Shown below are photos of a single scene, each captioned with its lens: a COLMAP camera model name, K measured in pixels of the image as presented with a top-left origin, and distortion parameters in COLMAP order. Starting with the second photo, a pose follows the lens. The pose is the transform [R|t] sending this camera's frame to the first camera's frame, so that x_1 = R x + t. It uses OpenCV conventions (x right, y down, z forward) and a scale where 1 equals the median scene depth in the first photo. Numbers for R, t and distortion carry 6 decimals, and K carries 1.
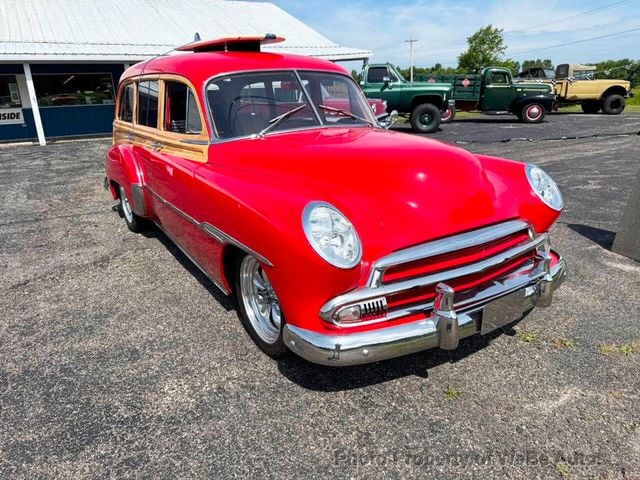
lens RADIAL K [[451.9, 0, 316.1], [0, 451.9, 242.6], [0, 0, 1]] dist [0.028983, -0.041805]
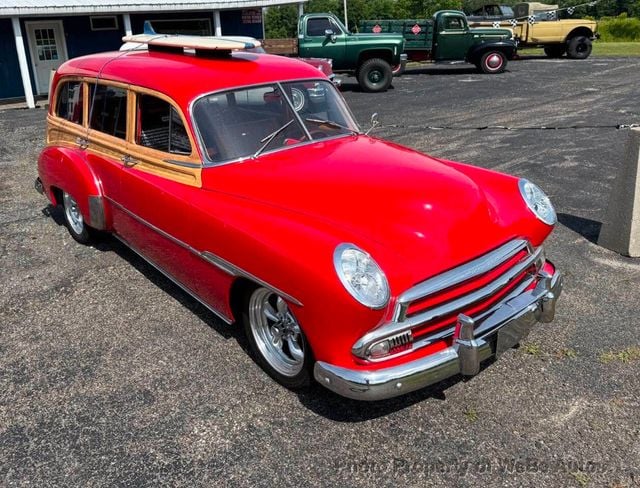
lens RADIAL K [[574.4, 0, 271.2], [0, 574.4, 185.1], [0, 0, 1]] dist [0.052851, -0.085064]
pose [[0.995197, -0.044280, 0.087303, -0.221851], [0.046667, 0.998585, -0.025489, -0.160311], [-0.086051, 0.029441, 0.995856, -0.270727]]
